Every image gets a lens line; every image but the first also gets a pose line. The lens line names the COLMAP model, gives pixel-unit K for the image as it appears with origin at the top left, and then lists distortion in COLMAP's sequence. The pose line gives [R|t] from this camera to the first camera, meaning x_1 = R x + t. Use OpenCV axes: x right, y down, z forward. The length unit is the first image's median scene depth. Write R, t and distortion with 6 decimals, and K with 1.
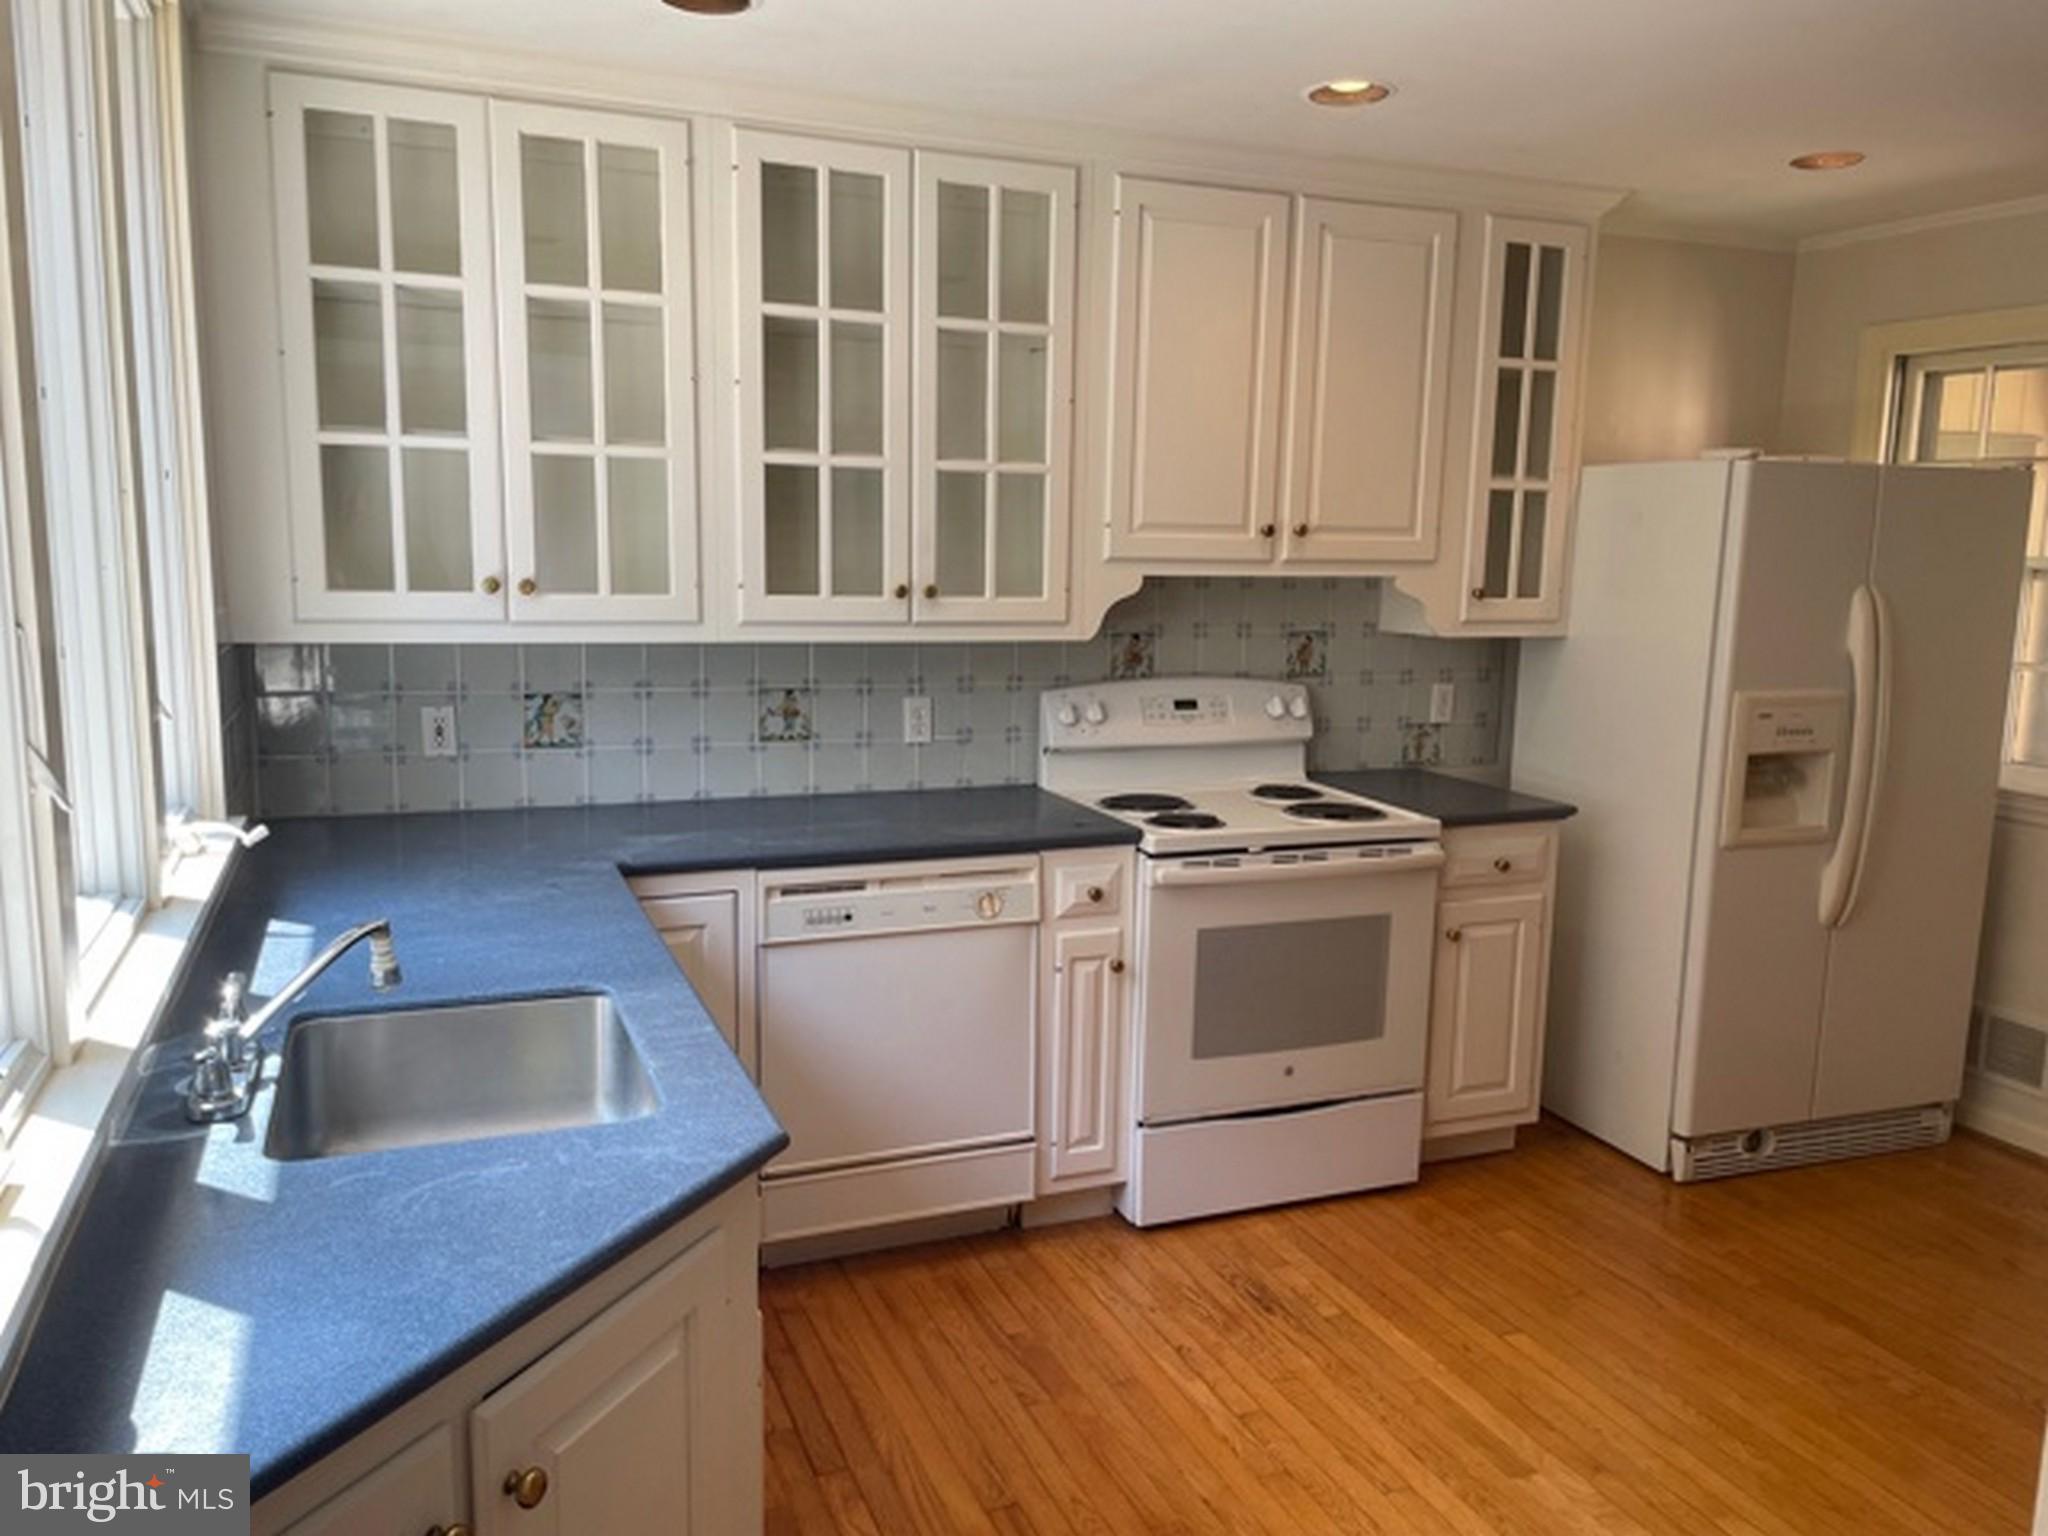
lens RADIAL K [[1541.6, 0, 1033.3], [0, 1541.6, 785.0], [0, 0, 1]] dist [0.079913, -0.109133]
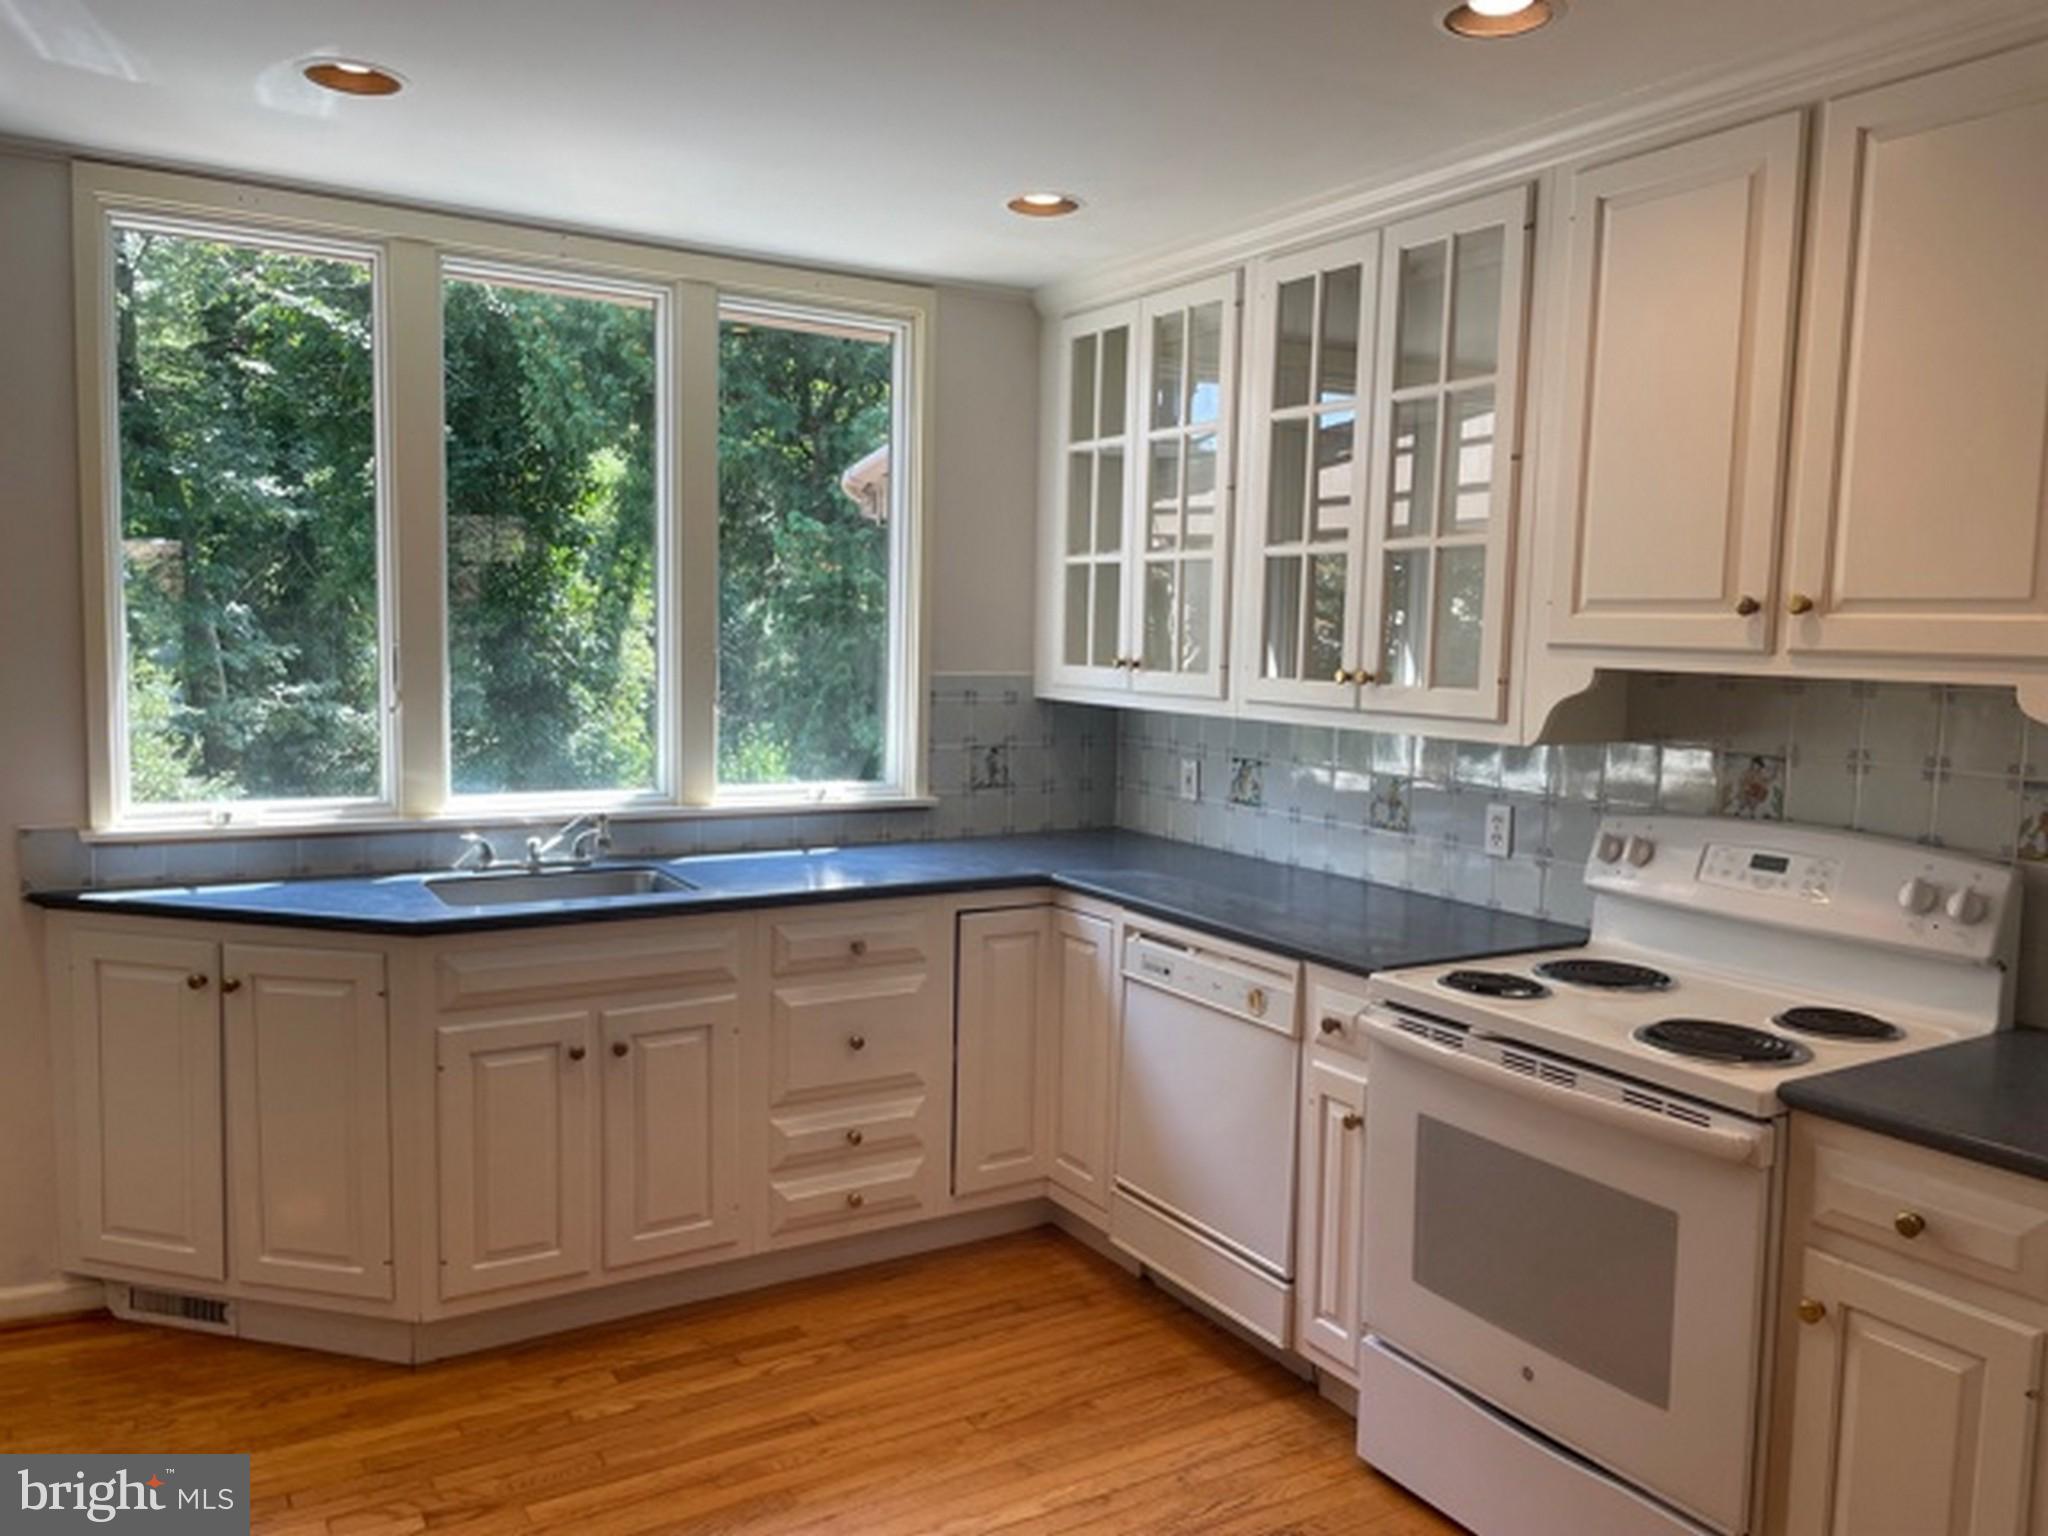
lens RADIAL K [[1541.6, 0, 1012.5], [0, 1541.6, 768.2], [0, 0, 1]] dist [0.079913, -0.109133]
pose [[0.150814, 0.077423, -0.985526, 0.819977], [-0.170657, 0.984000, 0.051188, -0.081305], [0.973720, 0.160467, 0.161614, 0.631975]]
